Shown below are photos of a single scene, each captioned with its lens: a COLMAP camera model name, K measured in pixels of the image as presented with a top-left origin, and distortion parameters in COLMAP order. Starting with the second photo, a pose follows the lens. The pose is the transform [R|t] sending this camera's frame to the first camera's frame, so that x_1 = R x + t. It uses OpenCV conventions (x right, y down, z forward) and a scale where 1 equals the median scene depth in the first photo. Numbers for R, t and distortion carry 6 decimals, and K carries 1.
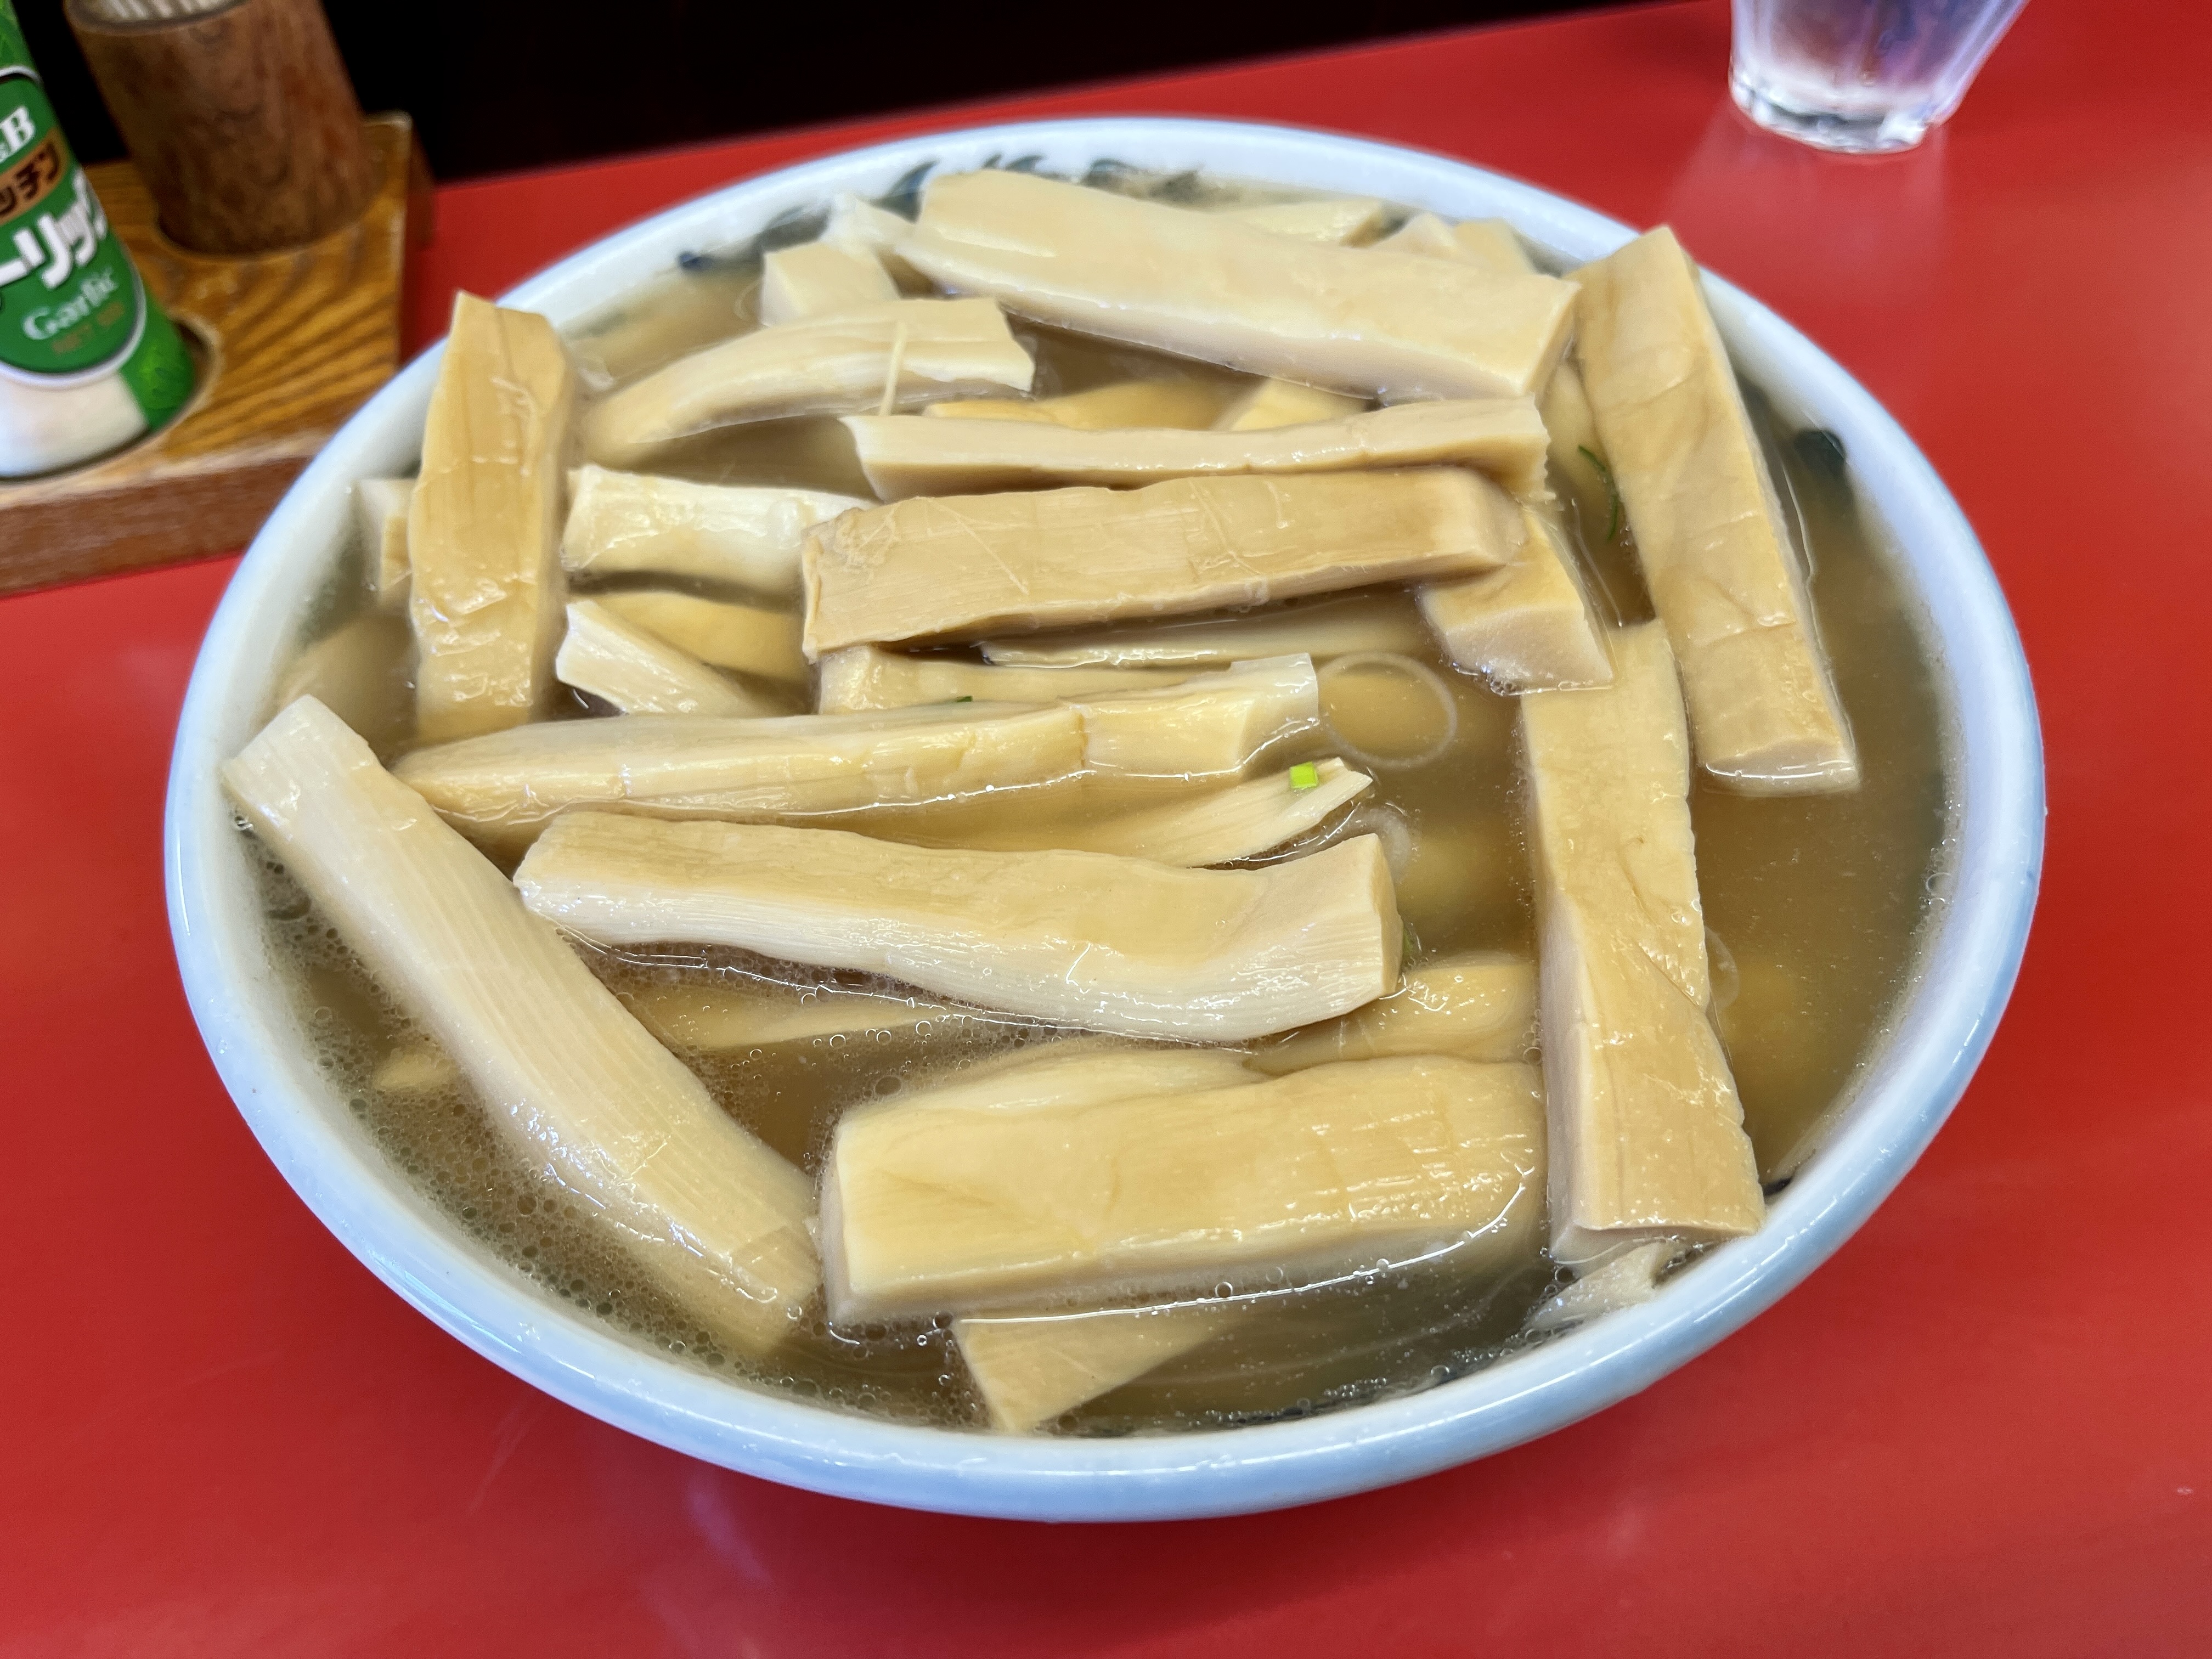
lens RADIAL K [[1744.1, 0, 1106.0], [0, 1744.1, 829.5], [0, 0, 1]] dist [-0.003872, -0.003657]
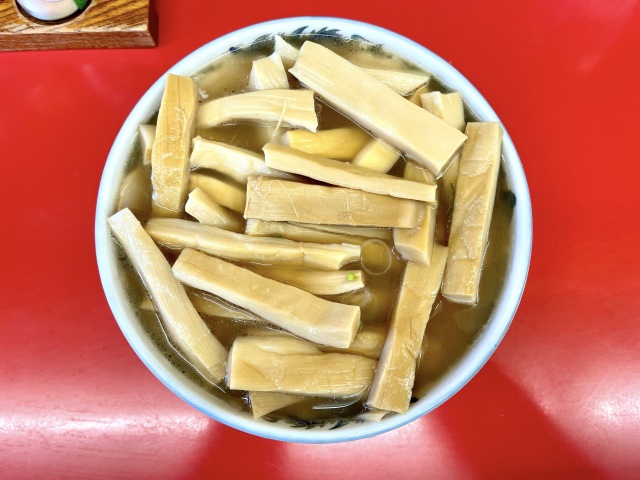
lens RADIAL K [[504.6, 0, 320.0], [0, 504.6, 240.0], [0, 0, 1]] dist [-0.003872, -0.003657]
pose [[0.976939, 0.213196, 0.011747, 0.003374], [-0.194156, 0.864105, 0.464356, -0.651328], [0.088848, -0.455928, 0.885571, -0.079314]]
